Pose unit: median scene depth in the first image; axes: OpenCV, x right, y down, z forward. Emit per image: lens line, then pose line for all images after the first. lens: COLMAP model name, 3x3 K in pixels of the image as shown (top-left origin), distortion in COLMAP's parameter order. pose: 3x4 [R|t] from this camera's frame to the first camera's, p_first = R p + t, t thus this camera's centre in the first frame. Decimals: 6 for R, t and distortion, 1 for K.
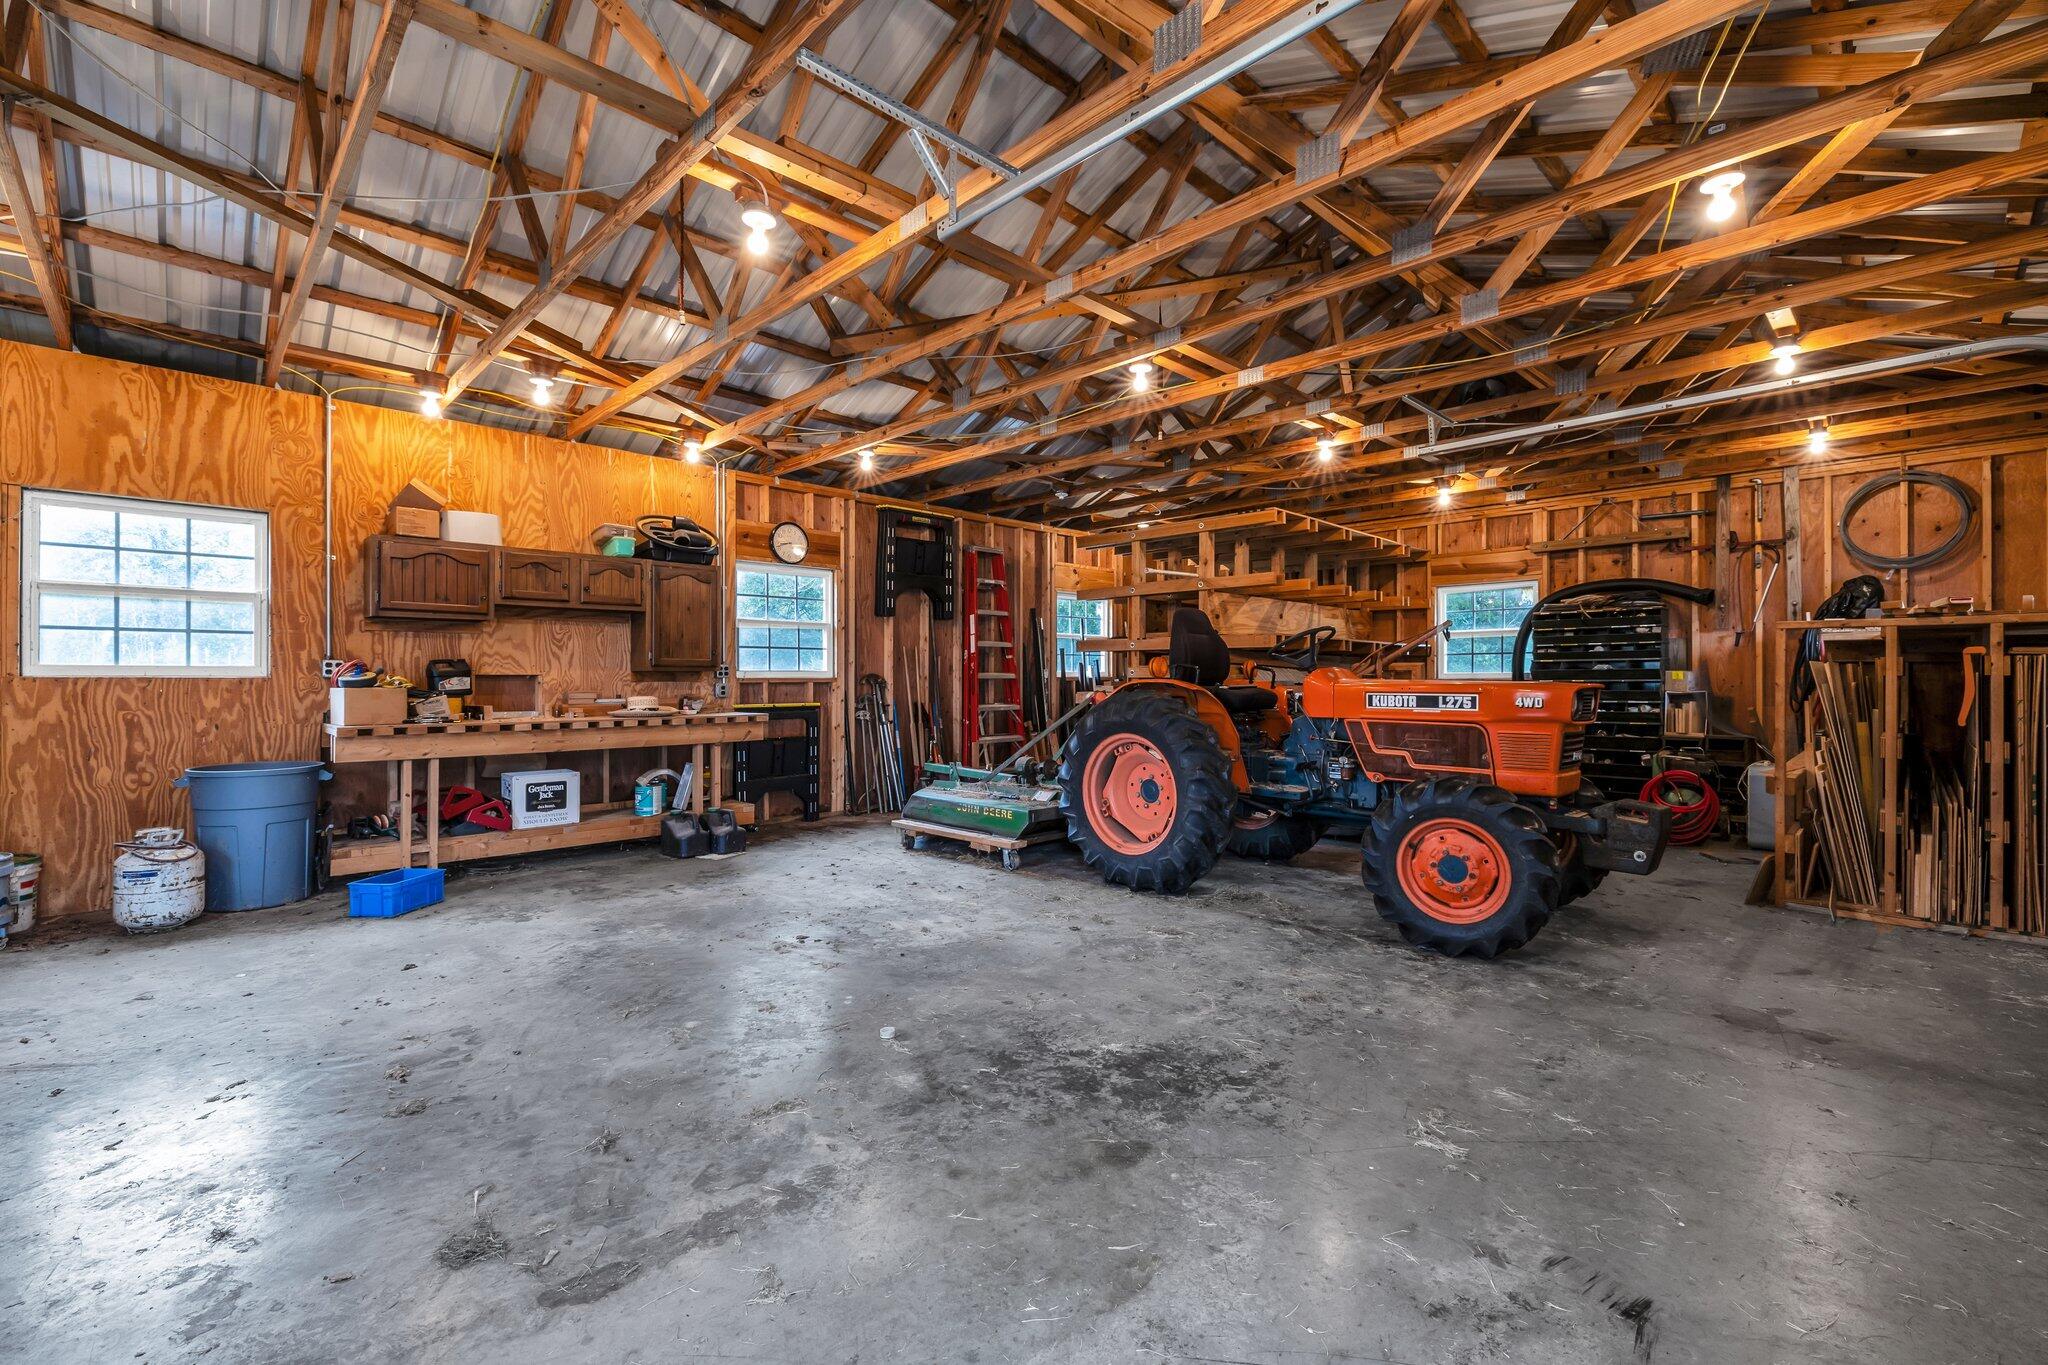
lens RADIAL K [[864.5, 0, 1027.1], [0, 864.5, 676.1], [0, 0, 1]] dist [-0.000865, -0.000086]
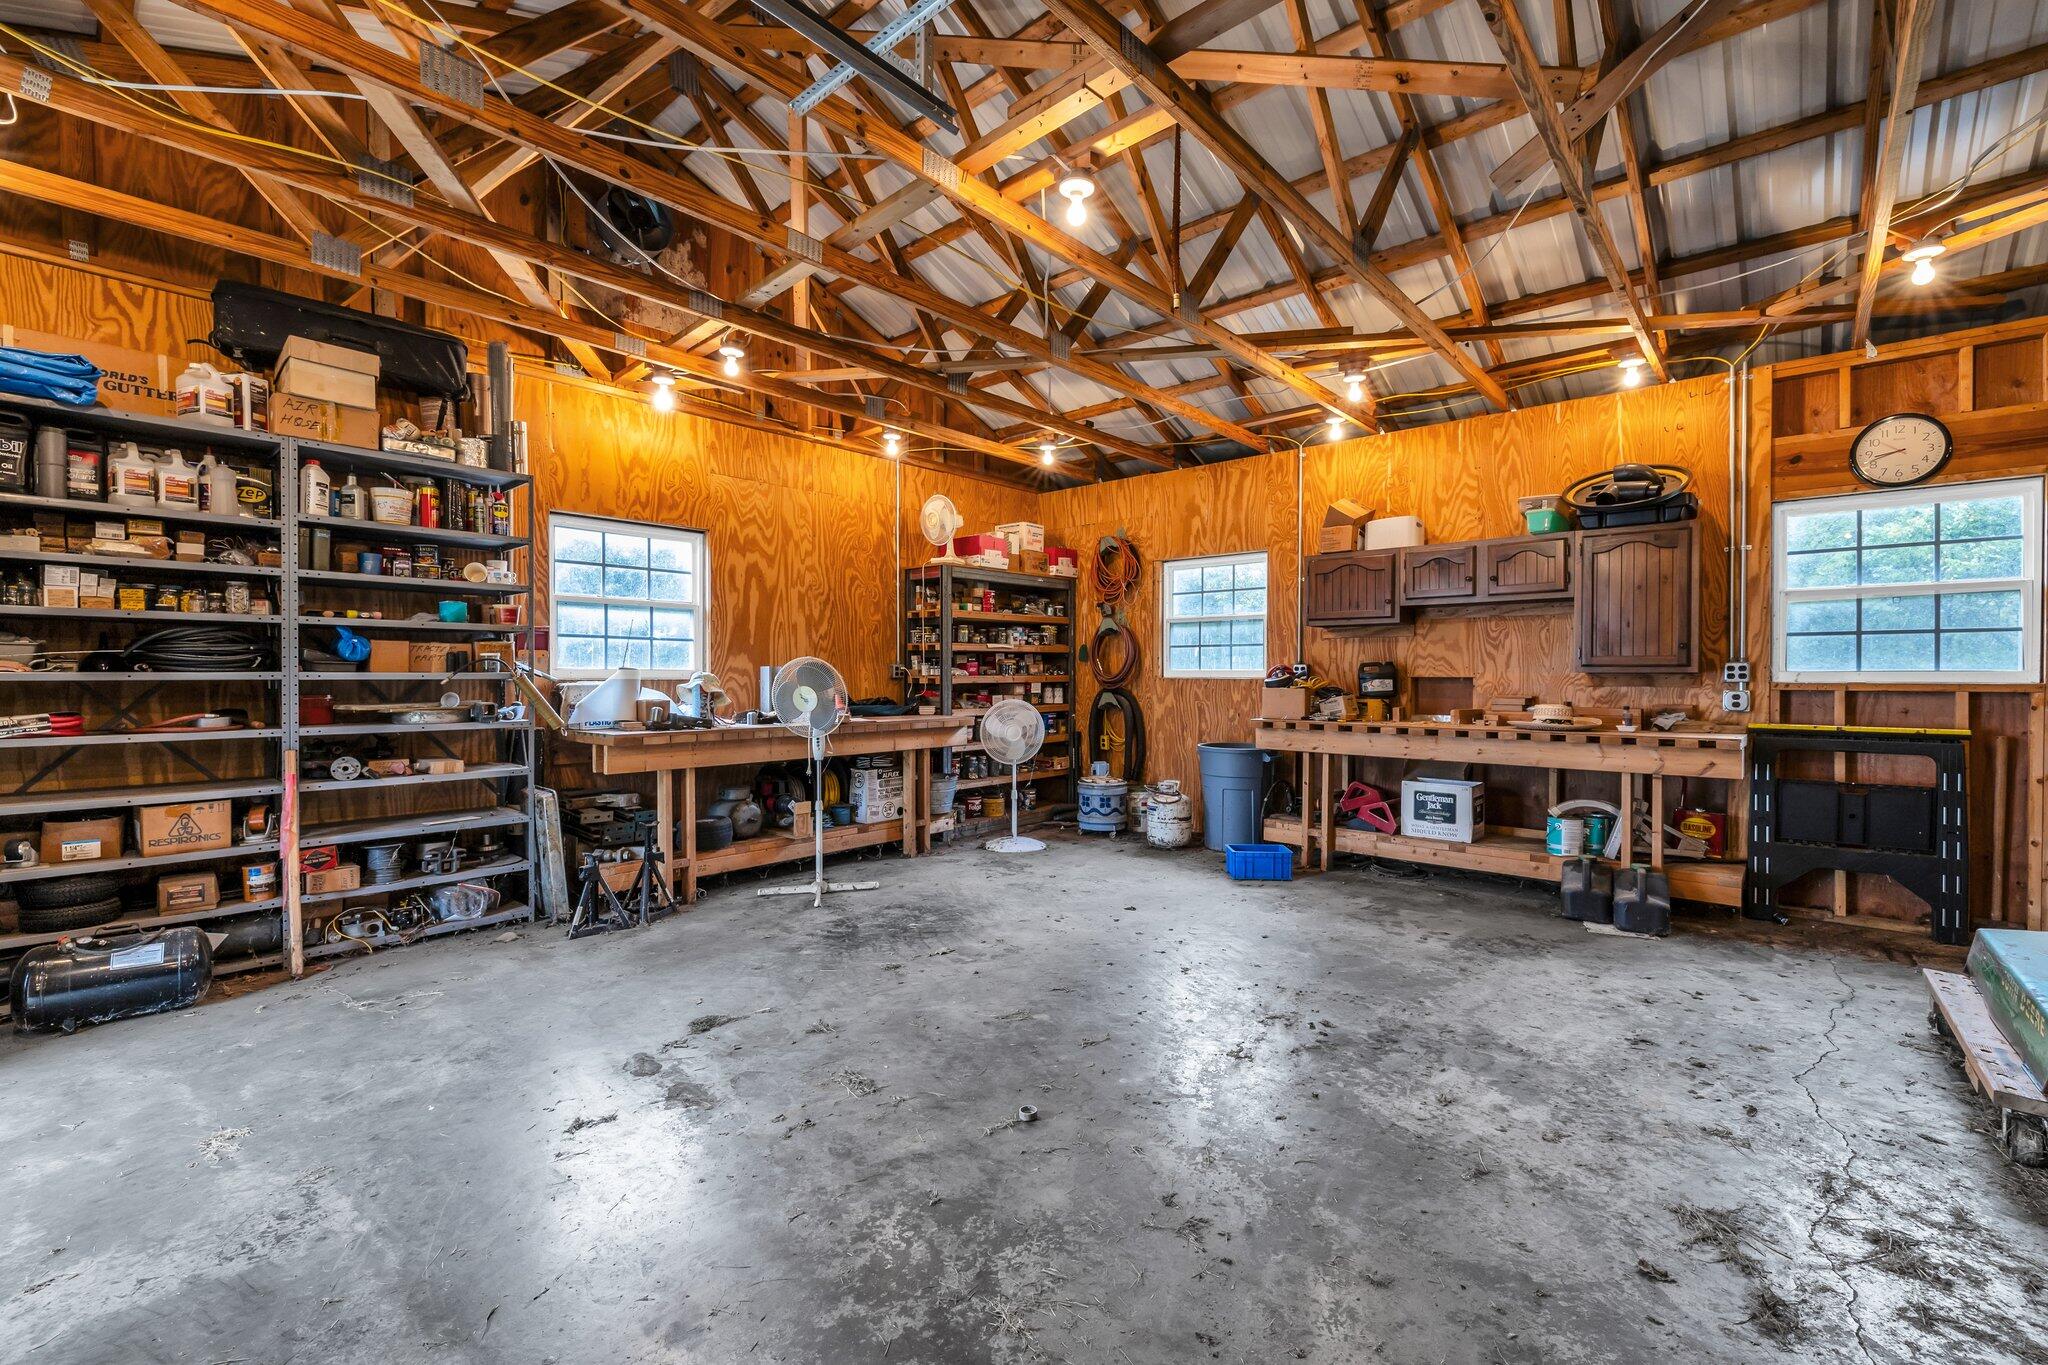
lens RADIAL K [[864.5, 0, 1027.1], [0, 864.5, 676.1], [0, 0, 1]] dist [-0.000865, -0.000086]
pose [[0.066814, -0.000120, -0.997765, 0.390919], [-0.003574, 0.999994, -0.000360, -0.000744], [0.997759, 0.003590, 0.066814, 0.561417]]
